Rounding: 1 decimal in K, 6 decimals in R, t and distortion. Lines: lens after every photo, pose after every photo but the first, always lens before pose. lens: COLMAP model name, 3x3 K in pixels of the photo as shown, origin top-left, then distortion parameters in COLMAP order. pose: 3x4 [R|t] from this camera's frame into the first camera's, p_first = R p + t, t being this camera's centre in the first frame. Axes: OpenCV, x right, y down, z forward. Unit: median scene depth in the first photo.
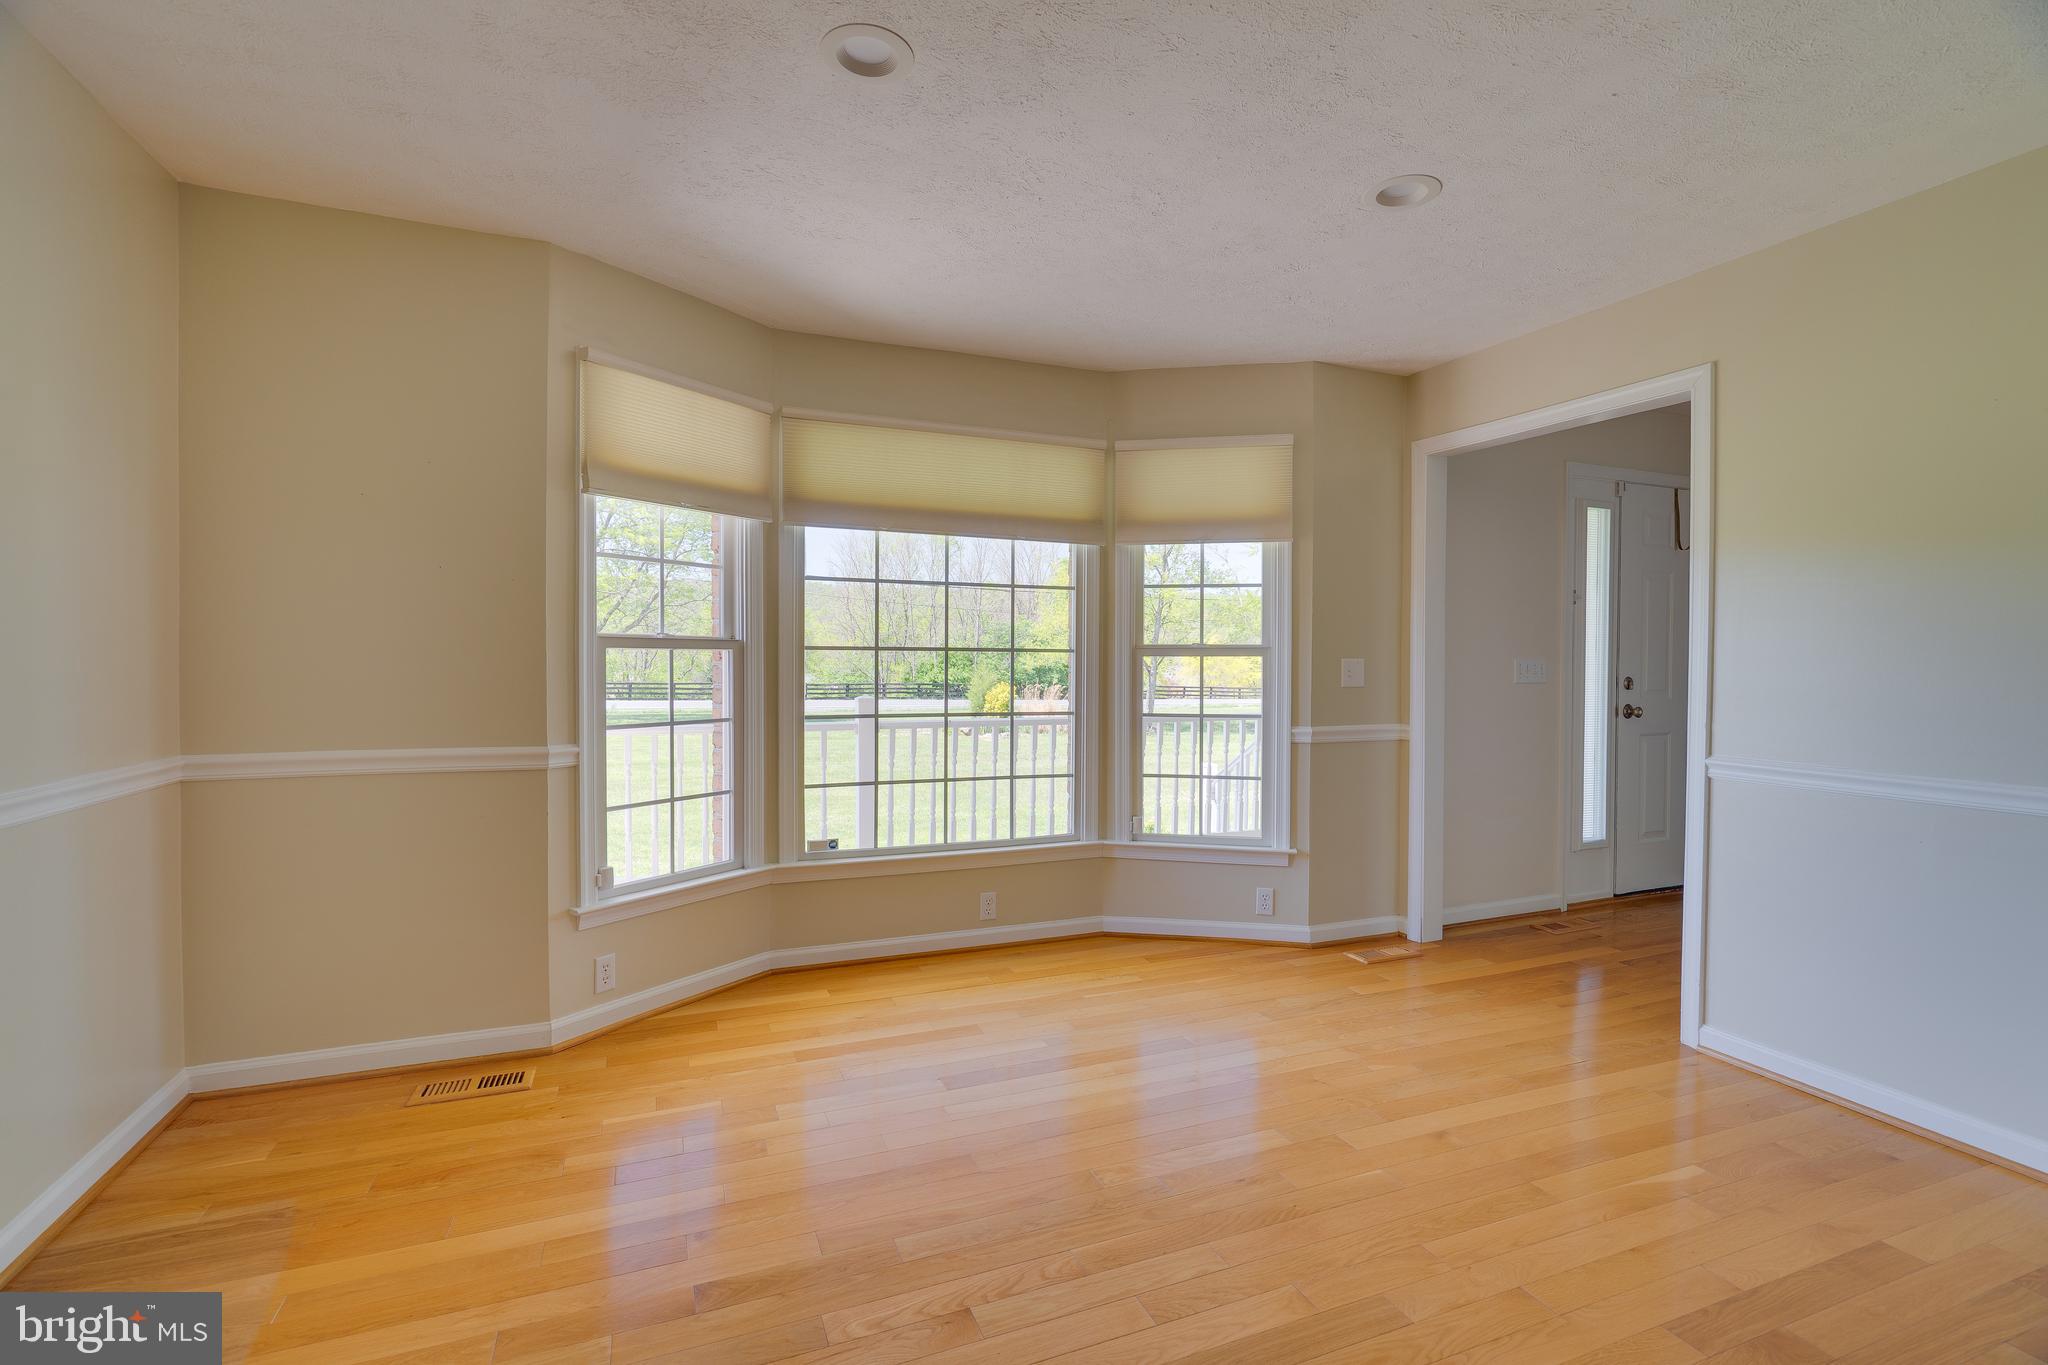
lens RADIAL K [[921.0, 0, 1022.0], [0, 921.0, 674.9], [0, 0, 1]] dist [0.001856, 0.000081]
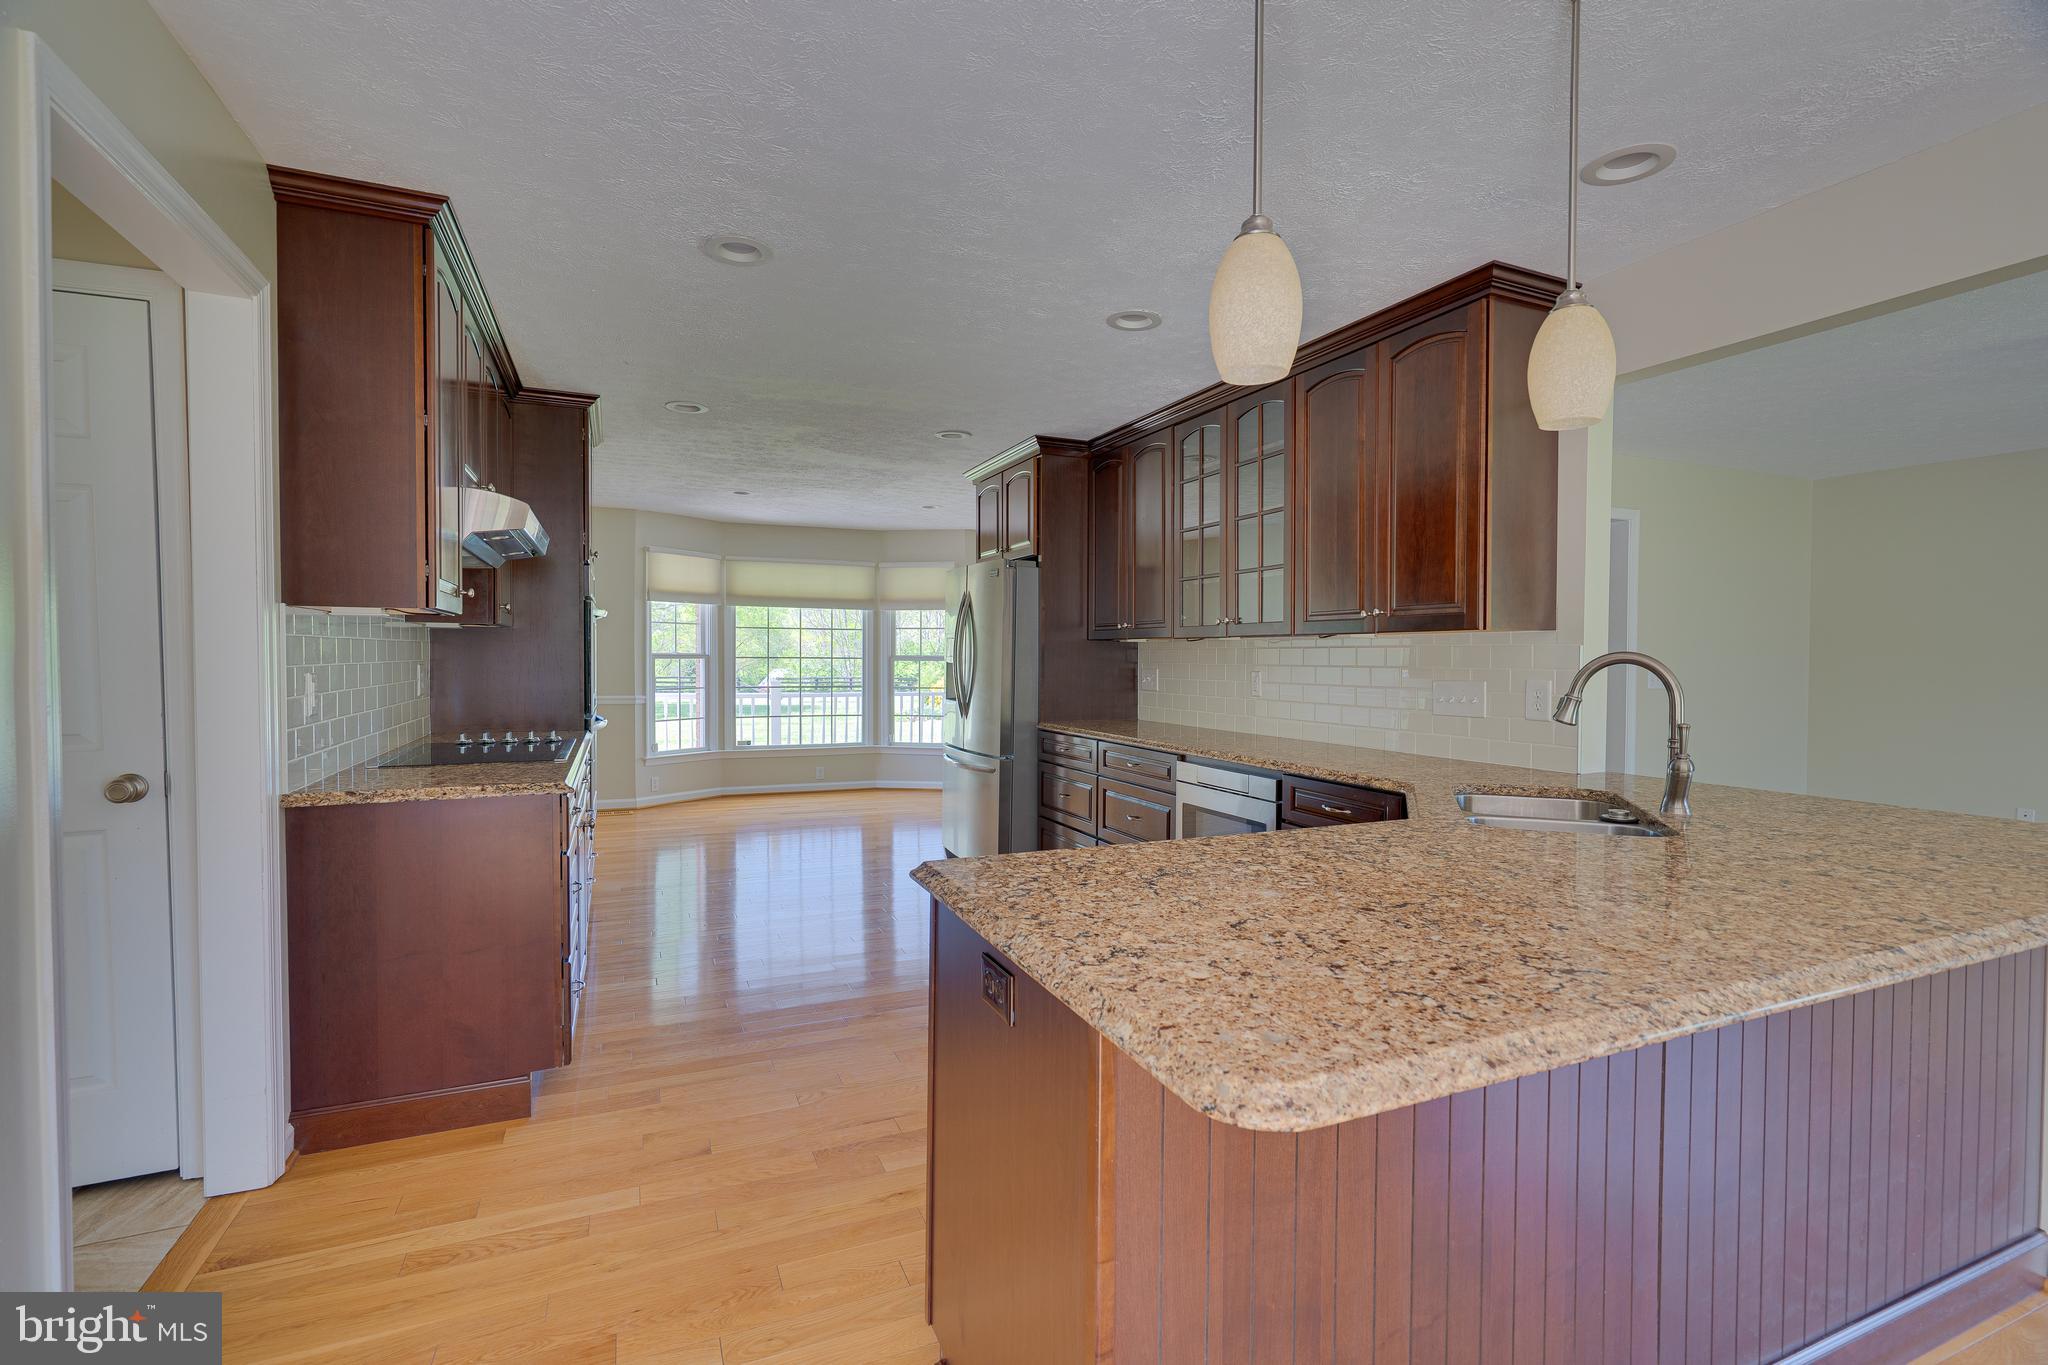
lens RADIAL K [[921.0, 0, 1022.0], [0, 921.0, 674.9], [0, 0, 1]] dist [0.001856, 0.000081]
pose [[0.999865, -0.006800, 0.014963, 0.427429], [0.006943, 0.999931, -0.009465, 0.037746], [-0.014898, 0.009567, 0.999843, -1.266250]]
